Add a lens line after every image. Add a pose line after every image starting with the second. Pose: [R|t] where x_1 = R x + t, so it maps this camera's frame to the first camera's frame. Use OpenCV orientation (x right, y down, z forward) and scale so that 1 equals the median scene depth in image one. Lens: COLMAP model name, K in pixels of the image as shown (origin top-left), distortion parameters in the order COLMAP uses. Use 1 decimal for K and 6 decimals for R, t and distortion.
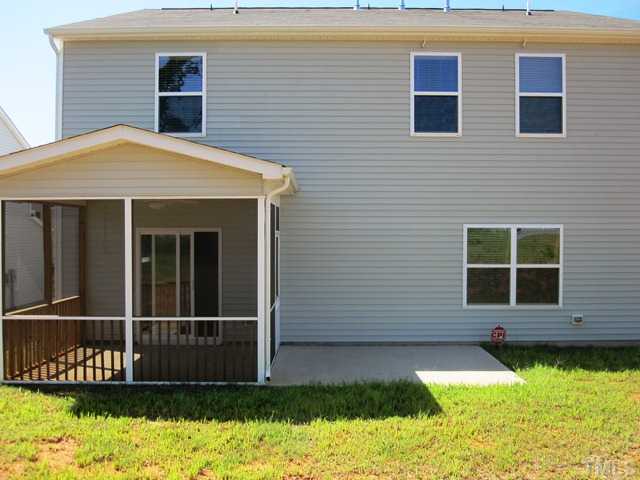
lens RADIAL K [[638.8, 0, 320.0], [0, 638.8, 240.0], [0, 0, 1]] dist [-0.005108, -0.006257]
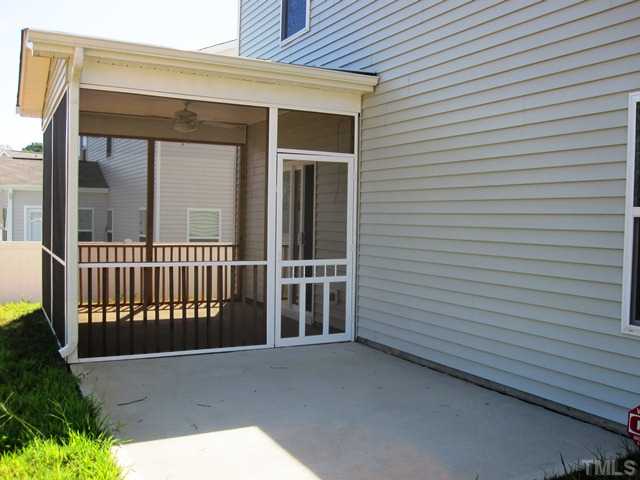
lens RADIAL K [[638.8, 0, 320.0], [0, 638.8, 240.0], [0, 0, 1]] dist [-0.005108, -0.006257]
pose [[0.439756, 0.038089, -0.897309, 0.469677], [-0.045615, 0.998758, 0.020040, 0.056327], [0.896958, 0.032118, 0.440947, 0.691930]]
